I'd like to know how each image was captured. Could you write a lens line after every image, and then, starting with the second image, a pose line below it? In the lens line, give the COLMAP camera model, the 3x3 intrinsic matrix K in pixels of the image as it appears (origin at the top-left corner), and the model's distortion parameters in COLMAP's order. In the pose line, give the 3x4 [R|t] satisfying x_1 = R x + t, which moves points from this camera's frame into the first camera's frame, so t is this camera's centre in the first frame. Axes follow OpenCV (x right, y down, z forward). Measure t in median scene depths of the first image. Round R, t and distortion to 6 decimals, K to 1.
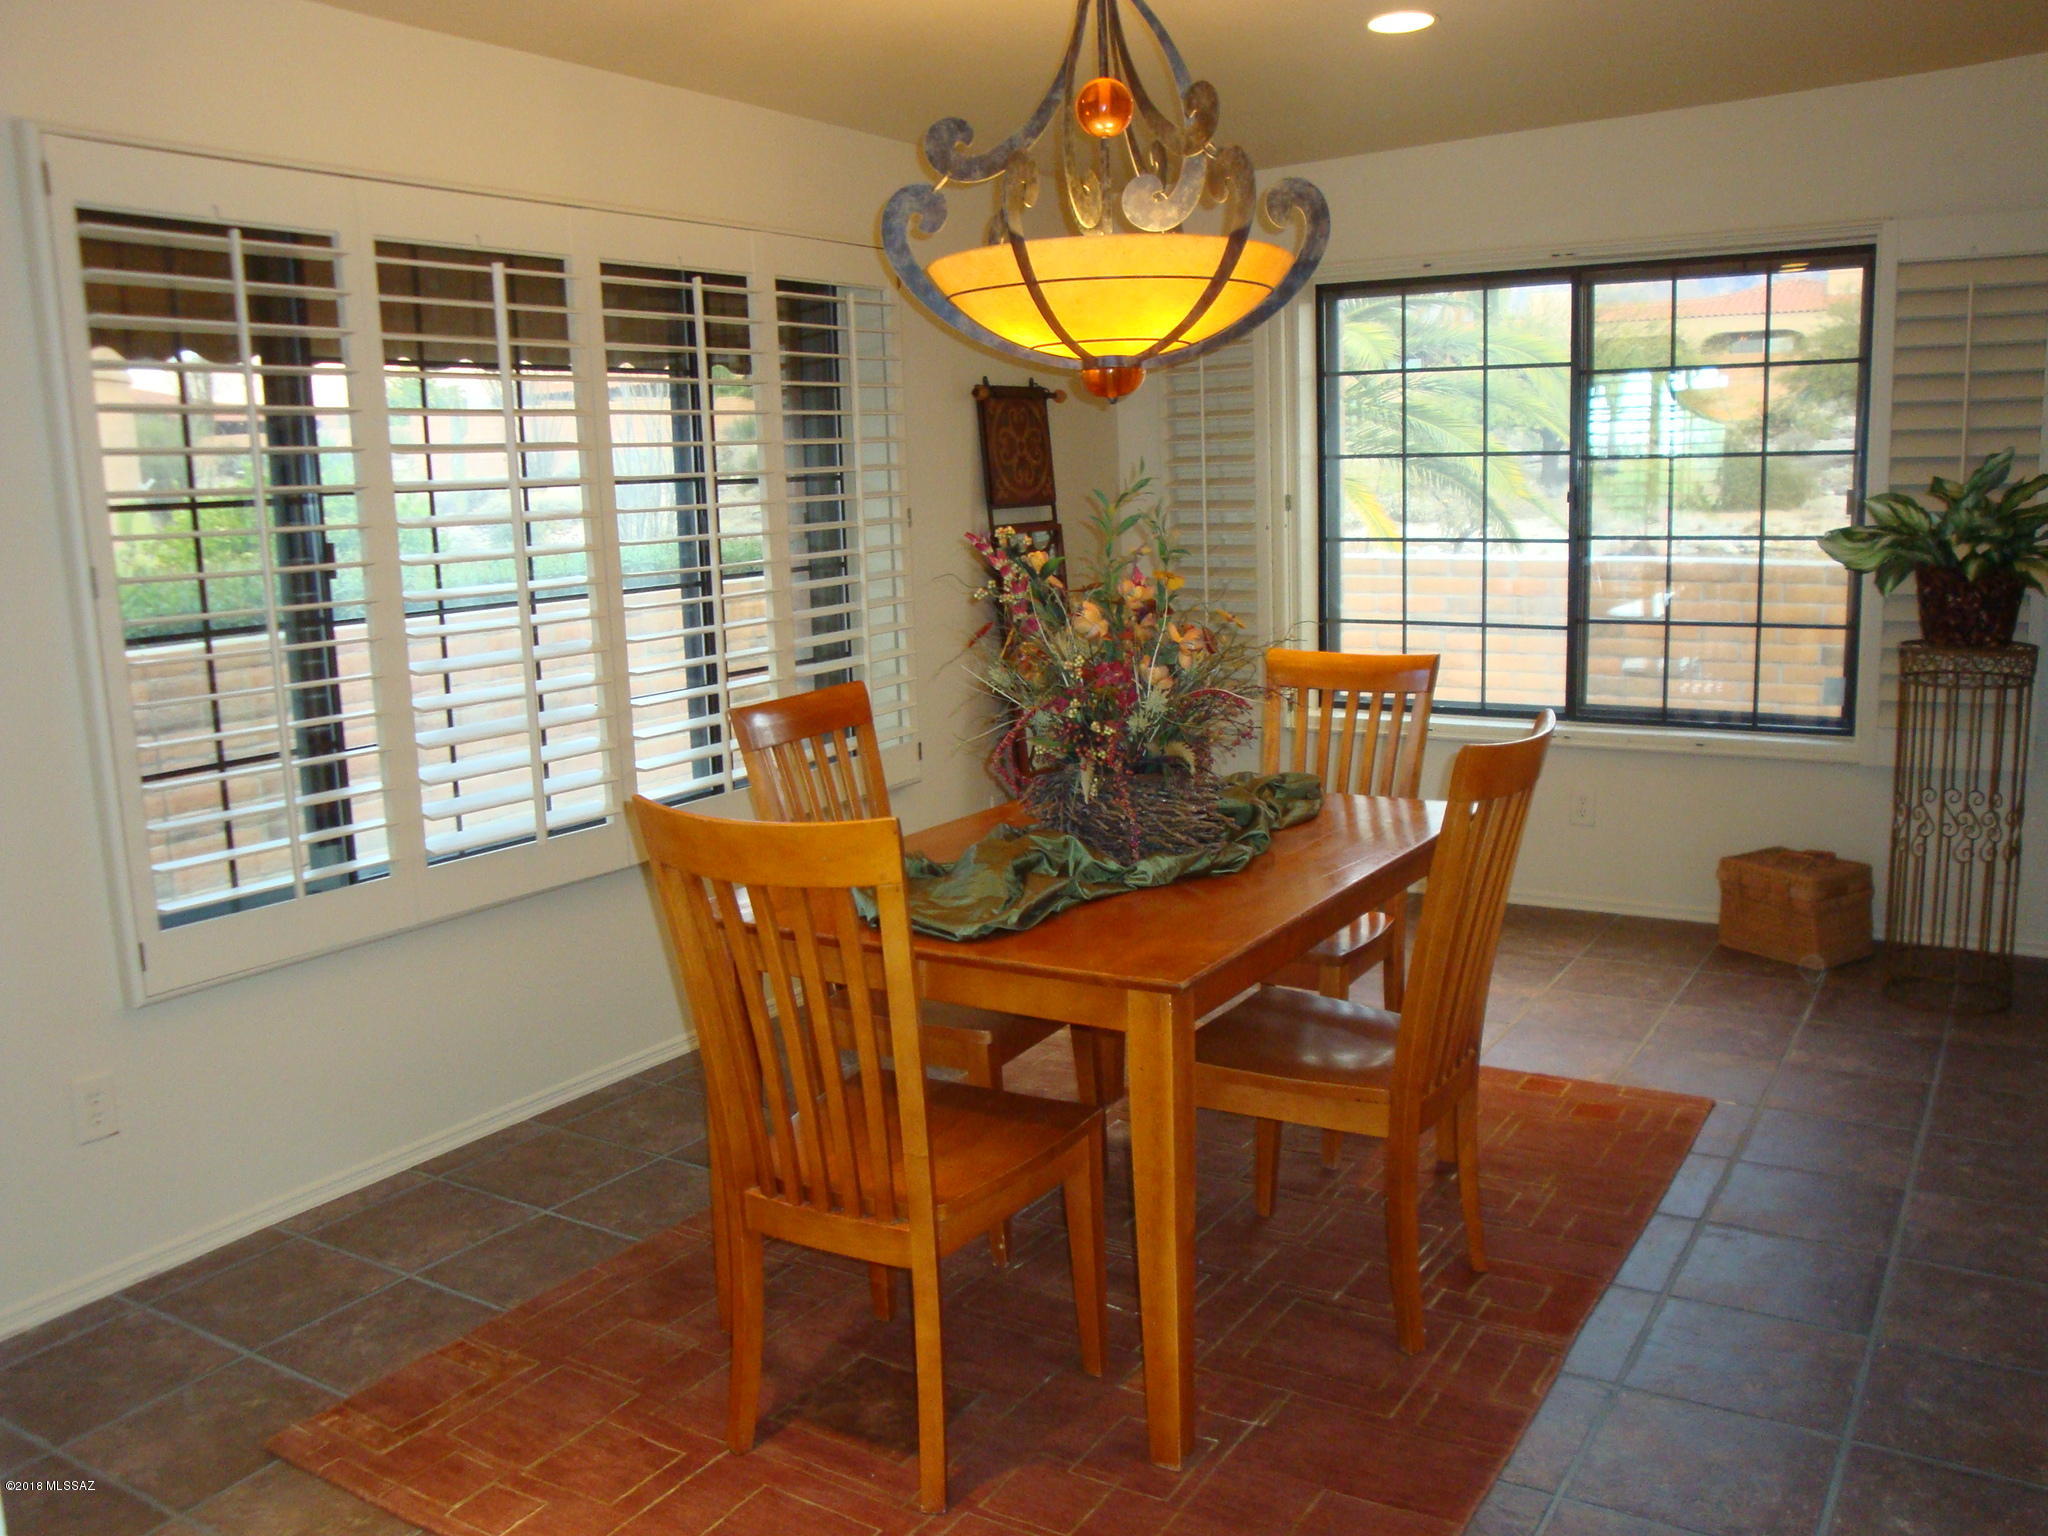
lens RADIAL K [[1712.0, 0, 1021.4], [0, 1712.0, 794.8], [0, 0, 1]] dist [-0.141496, 0.108386]
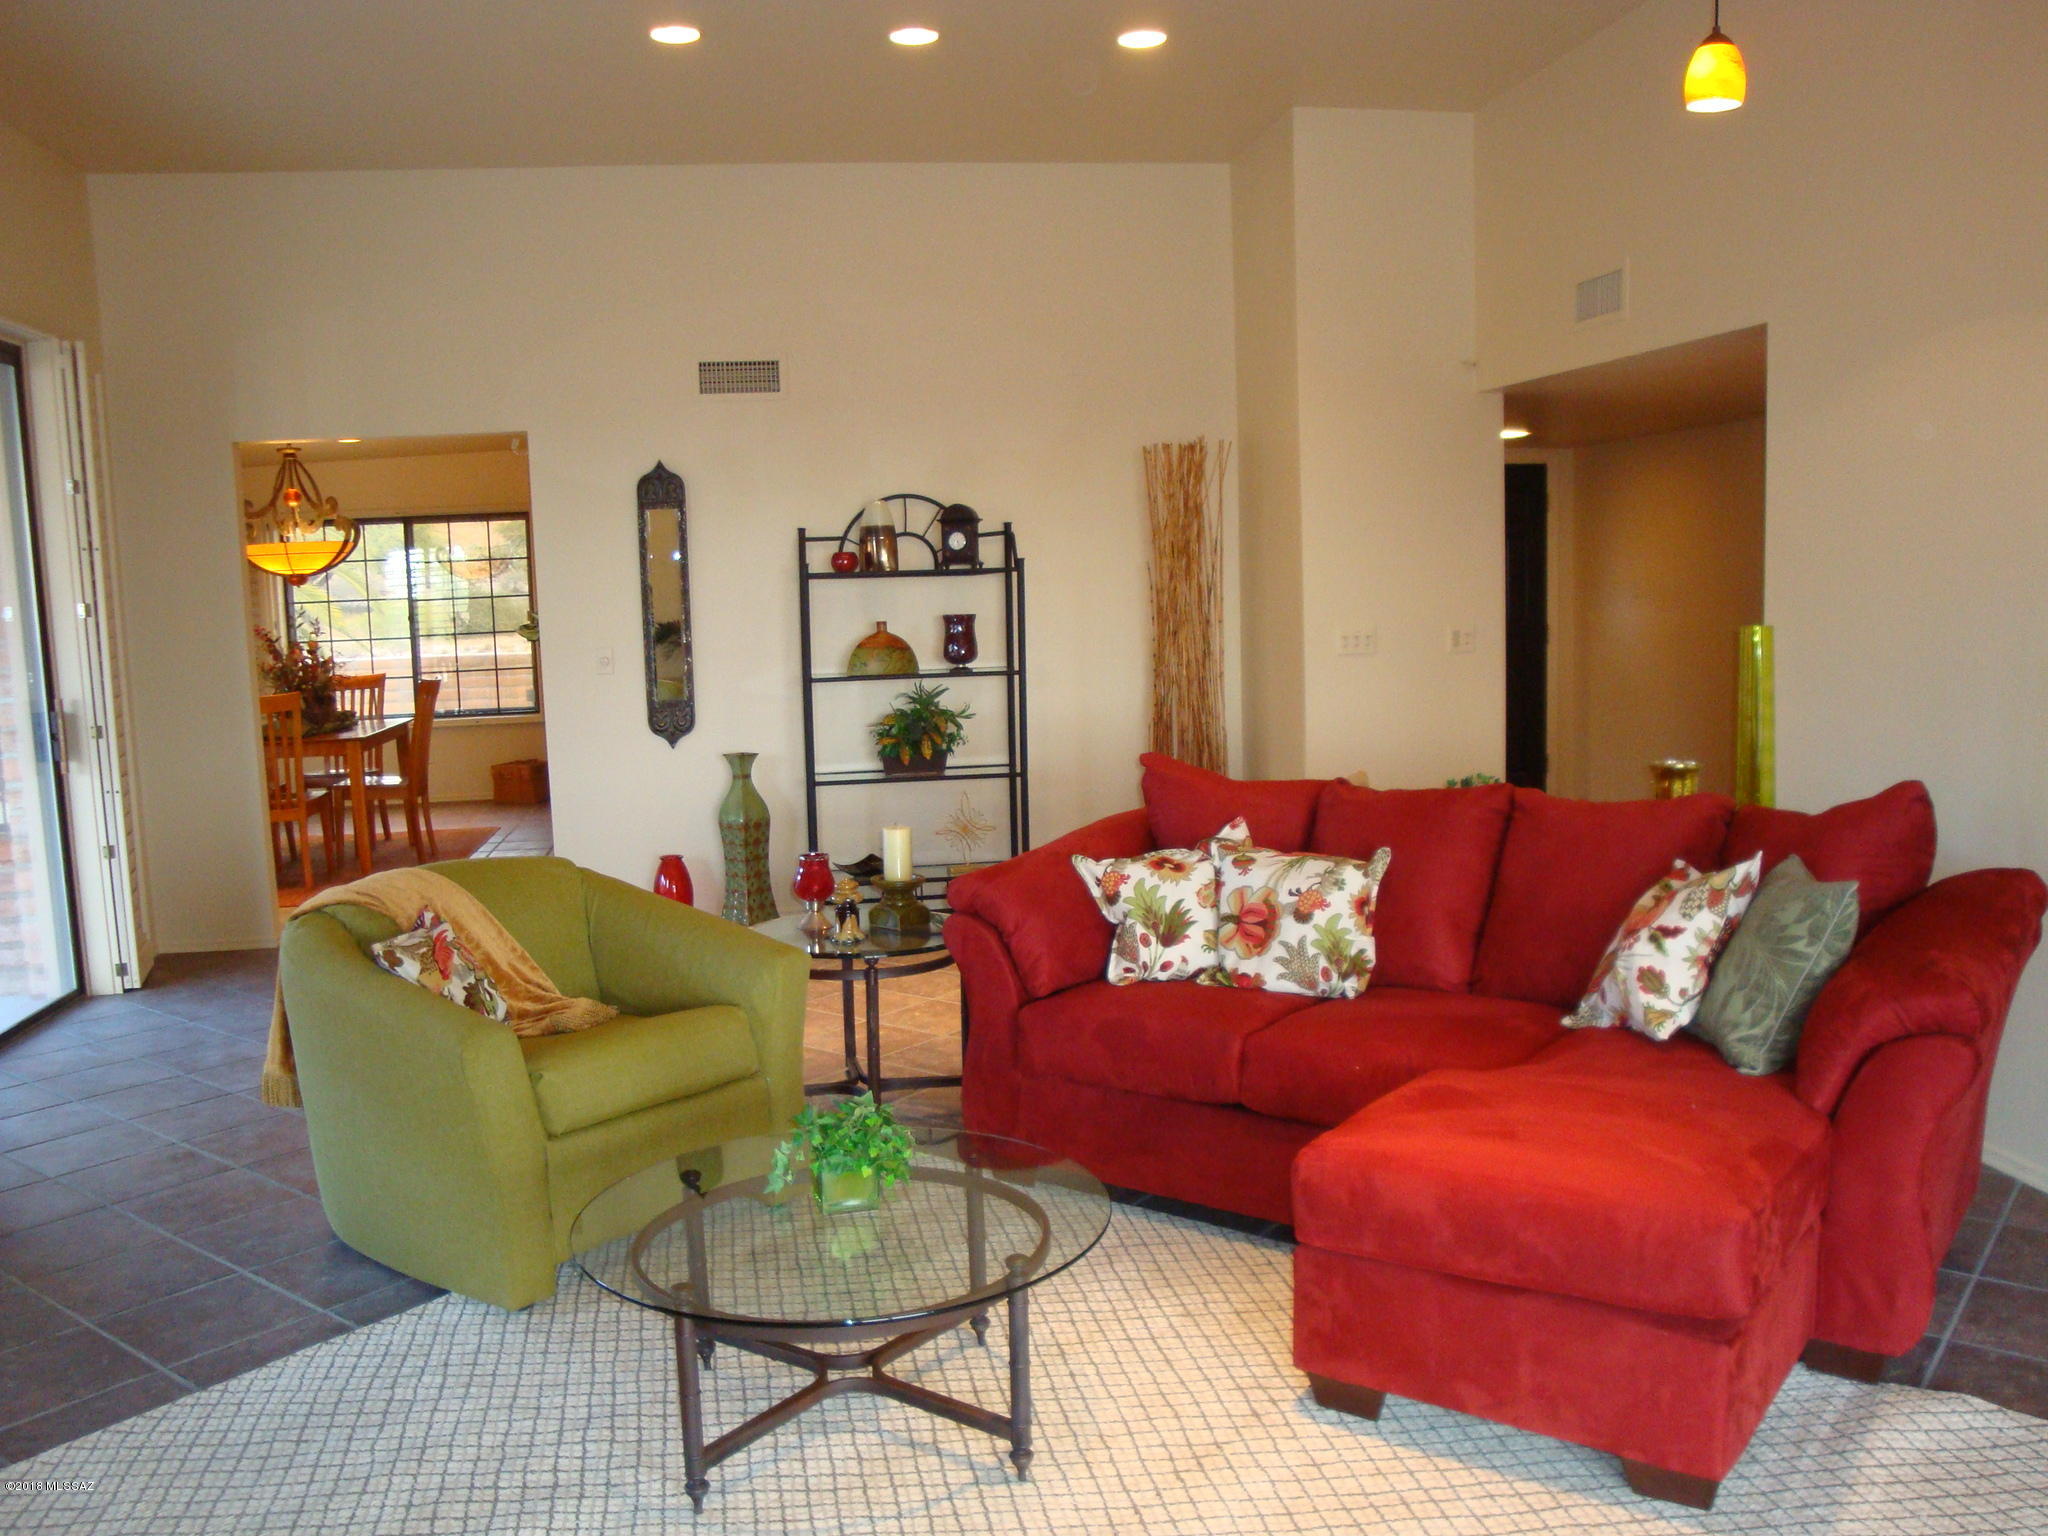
lens RADIAL K [[1754.4, 0, 1017.9], [0, 1754.4, 817.7], [0, 0, 1]] dist [-0.136676, 0.105367]
pose [[0.759802, -0.074777, 0.645840, -0.598043], [0.120823, 0.992300, -0.027253, 0.262510], [-0.638829, 0.098739, 0.762986, -1.323541]]
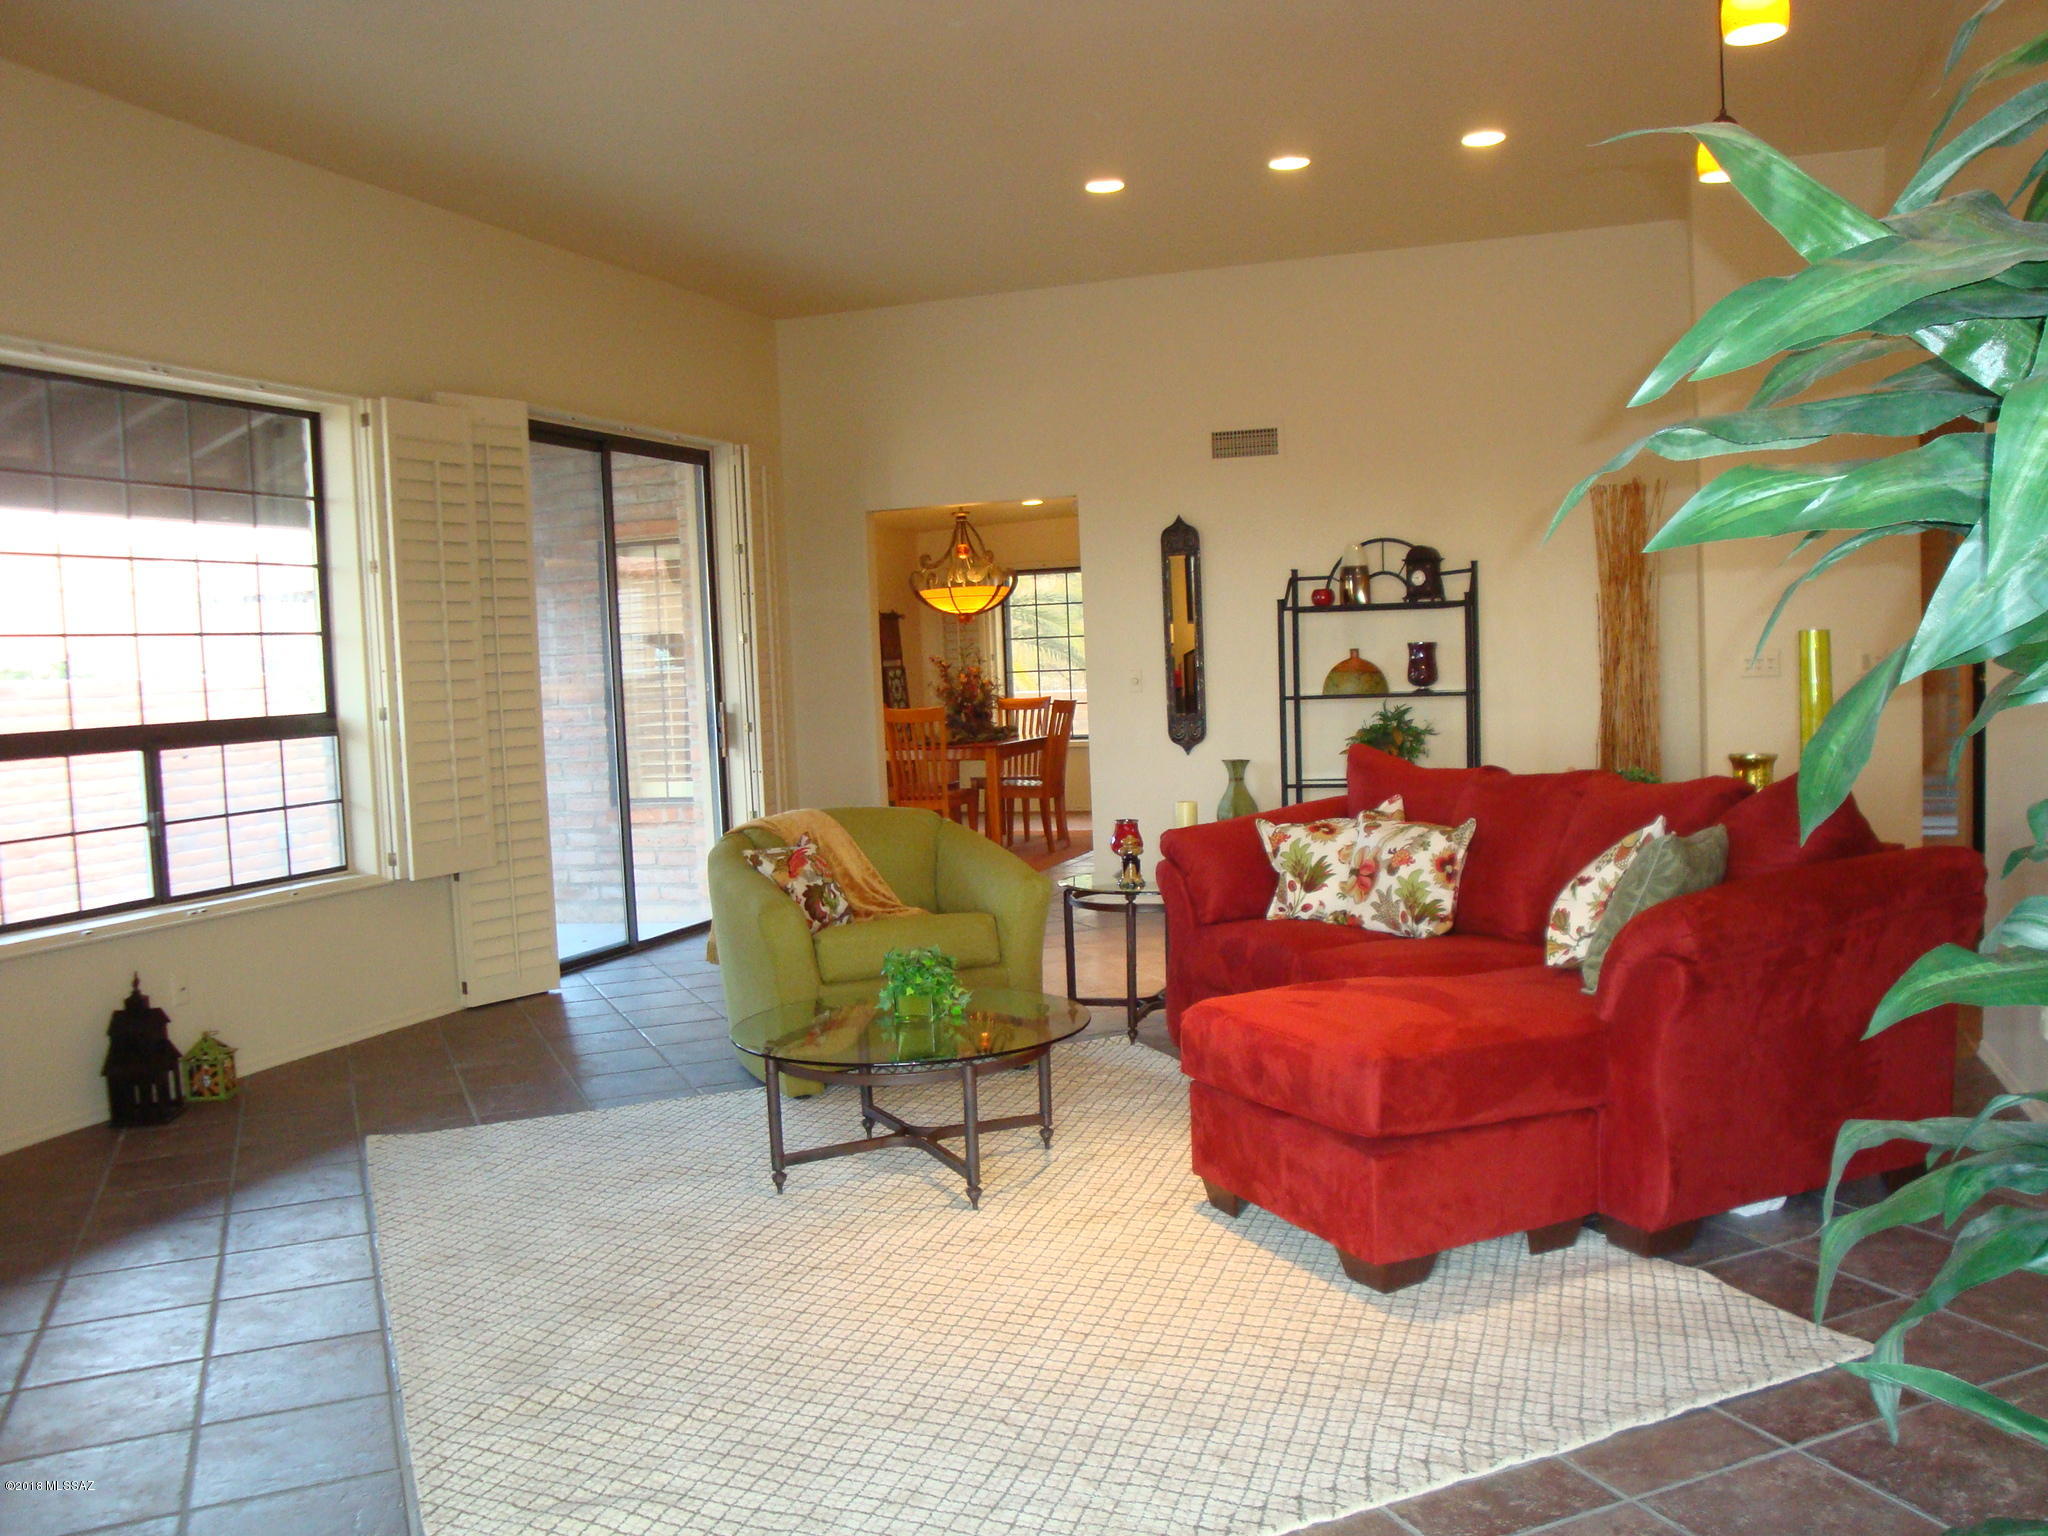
lens RADIAL K [[1754.4, 0, 1017.9], [0, 1754.4, 817.7], [0, 0, 1]] dist [-0.136676, 0.105367]
pose [[0.978298, -0.021127, 0.206121, -0.392368], [0.041841, 0.994437, -0.096661, 0.359314], [-0.202932, 0.103188, 0.973741, -1.714384]]
